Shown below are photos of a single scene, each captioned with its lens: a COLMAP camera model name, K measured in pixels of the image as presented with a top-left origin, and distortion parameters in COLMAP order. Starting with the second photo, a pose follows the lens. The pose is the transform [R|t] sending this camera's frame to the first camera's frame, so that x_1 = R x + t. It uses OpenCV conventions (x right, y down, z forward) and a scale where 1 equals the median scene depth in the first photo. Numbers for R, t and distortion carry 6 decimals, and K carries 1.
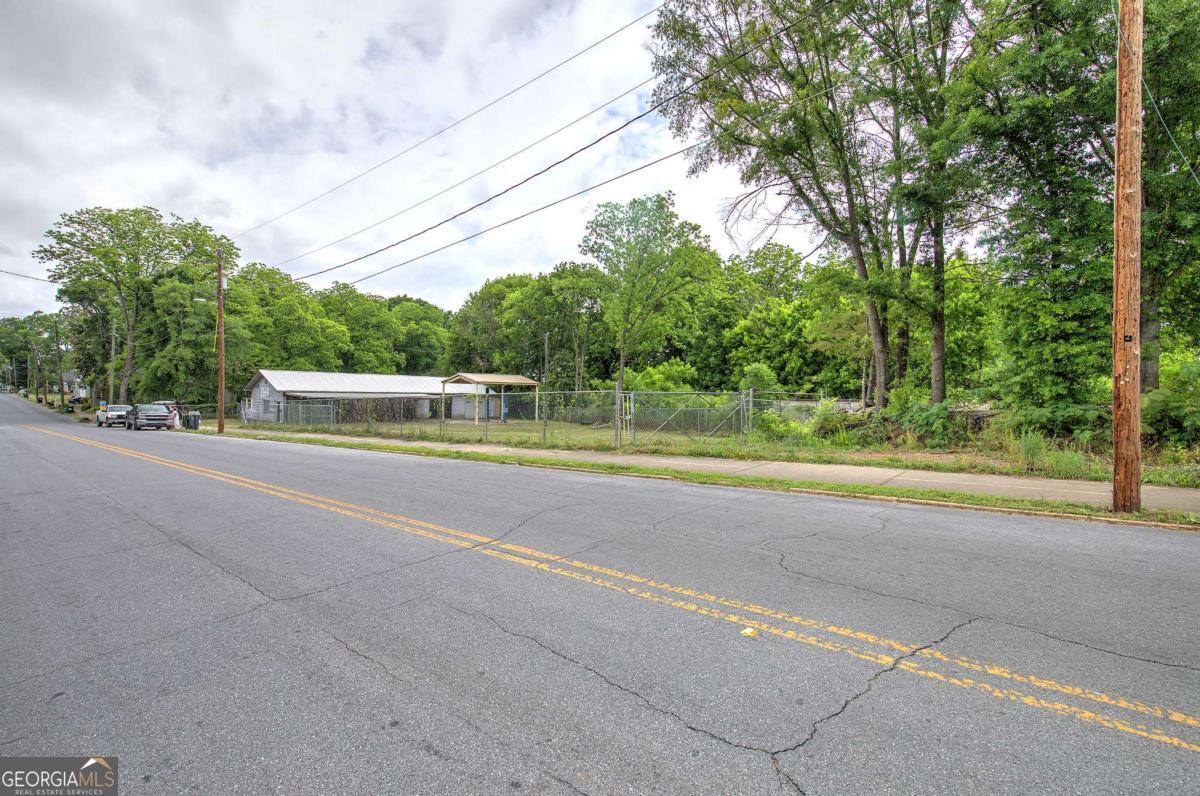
lens RADIAL K [[546.4, 0, 605.0], [0, 546.4, 395.8], [0, 0, 1]] dist [-0.003607, 0.000529]
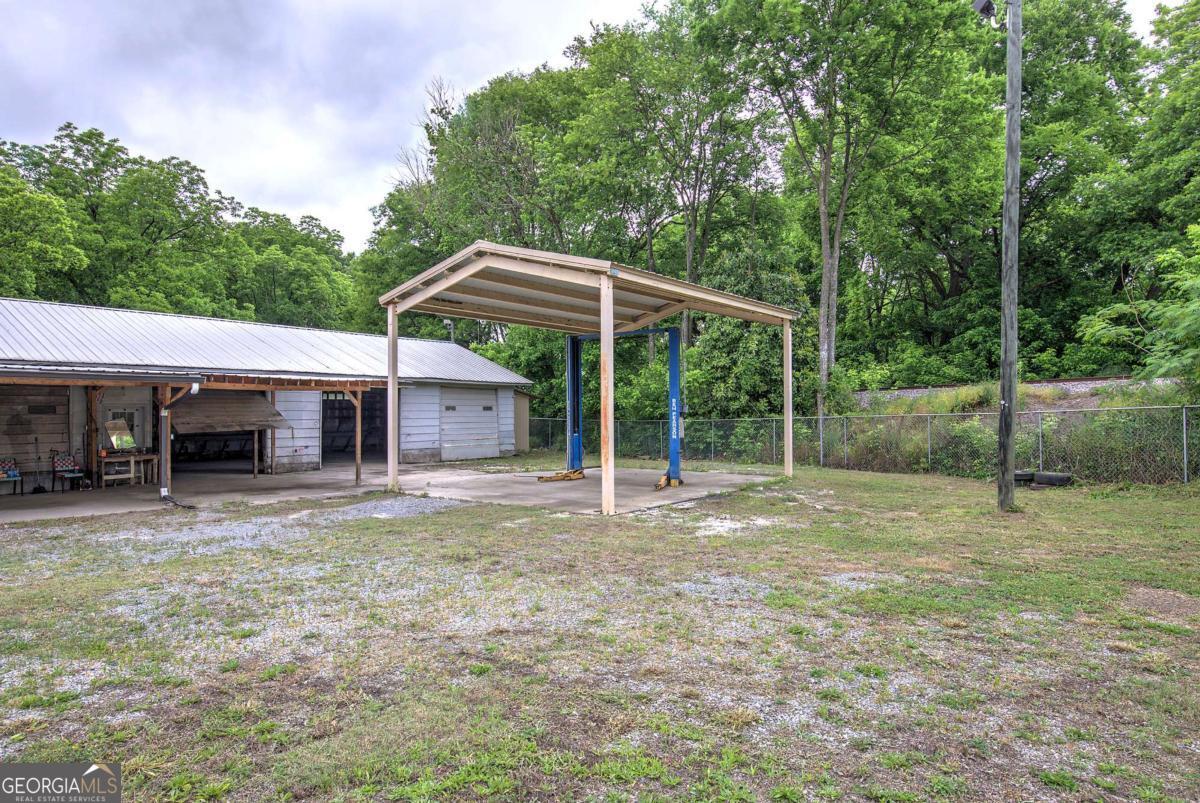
lens RADIAL K [[706.7, 0, 593.8], [0, 706.7, 408.4], [0, 0, 1]] dist [0.022962, -0.013070]
pose [[0.997585, -0.019547, 0.066648, -0.236548], [0.019948, 0.999787, -0.005358, 0.018384], [-0.066529, 0.006674, 0.997762, 0.721325]]
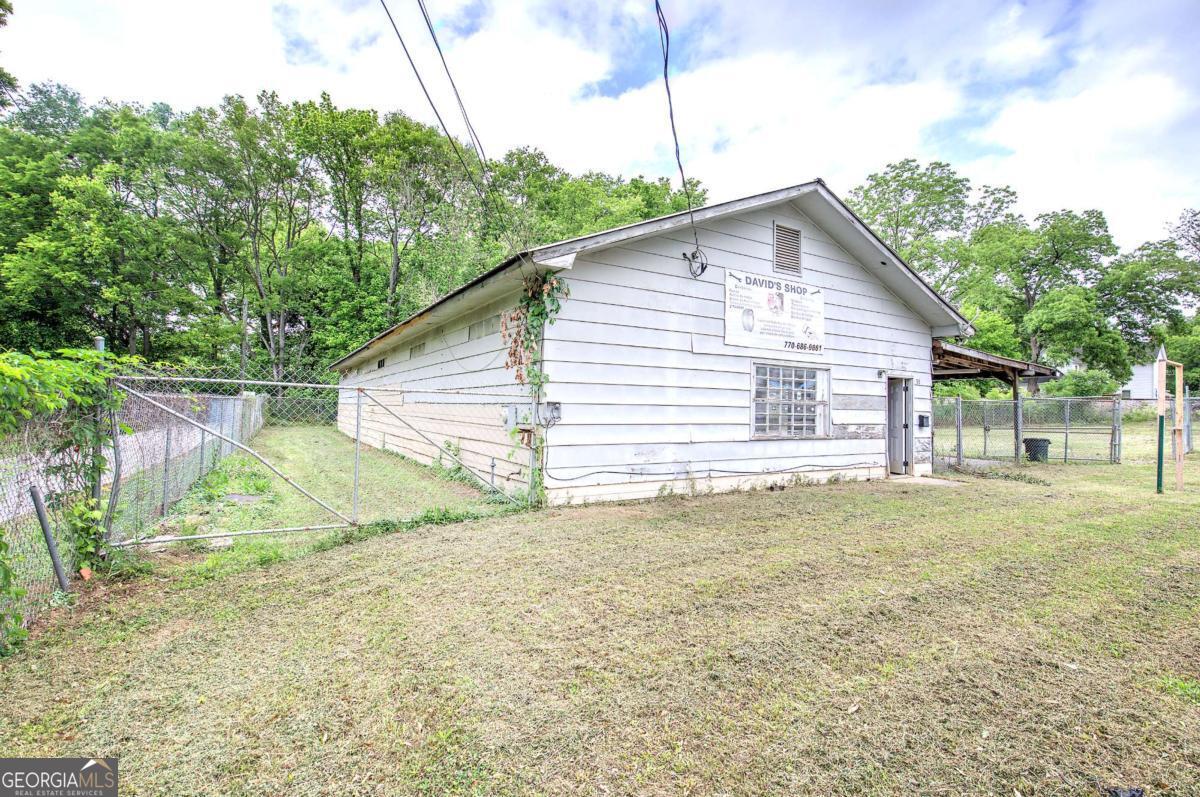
lens RADIAL K [[561.1, 0, 600.5], [0, 561.1, 399.9], [0, 0, 1]] dist [0.011588, -0.006434]
pose [[0.305912, 0.011506, 0.951990, -0.790835], [-0.008615, 0.999919, -0.009317, 0.020578], [-0.952021, -0.005351, 0.305987, 0.980629]]
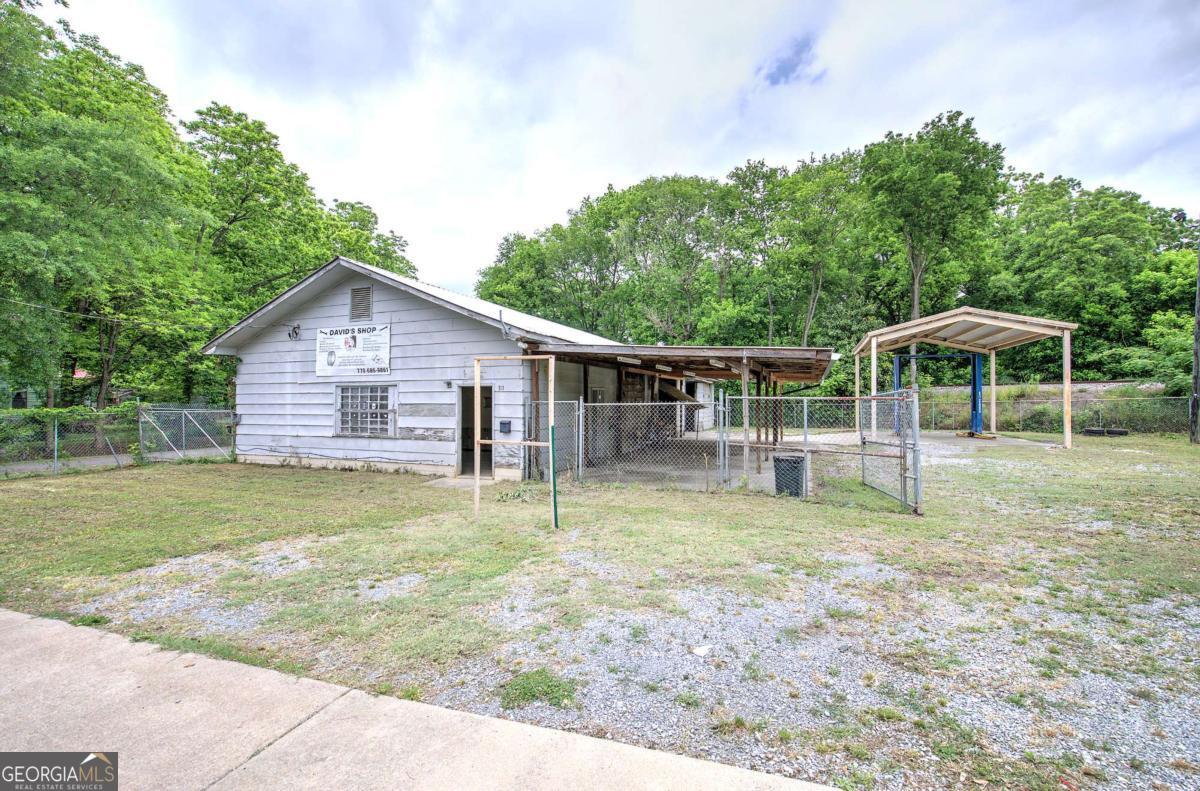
lens RADIAL K [[508.2, 0, 609.3], [0, 508.2, 395.4], [0, 0, 1]] dist [0.001246, -0.000392]
pose [[0.943716, -0.011041, 0.330572, -0.578934], [0.014712, 0.999855, -0.008603, 0.015735], [-0.330429, 0.012983, 0.943741, 0.731839]]
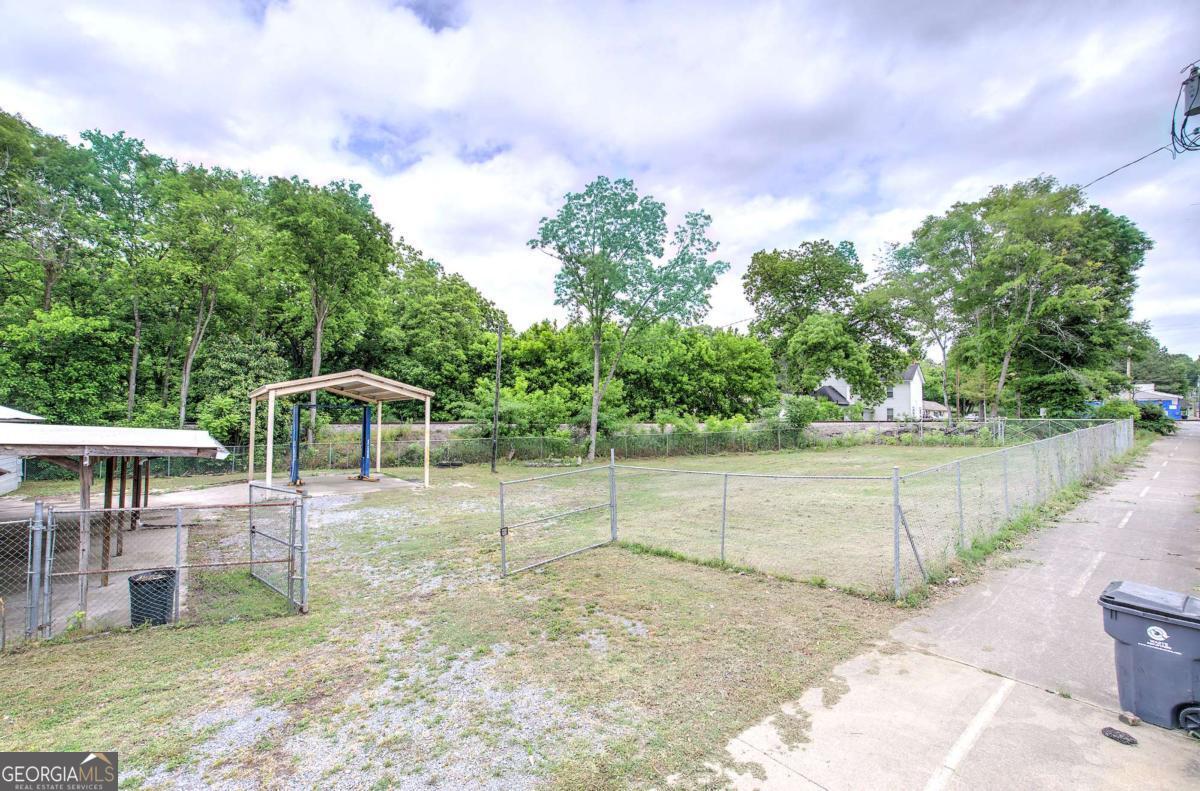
lens RADIAL K [[508.2, 0, 601.4], [0, 508.2, 400.9], [0, 0, 1]] dist [0.001246, -0.000392]
pose [[0.181501, 0.026506, 0.983033, -0.584616], [0.002233, 0.999623, -0.027366, -0.007411], [-0.983388, 0.007162, 0.181373, 0.723620]]
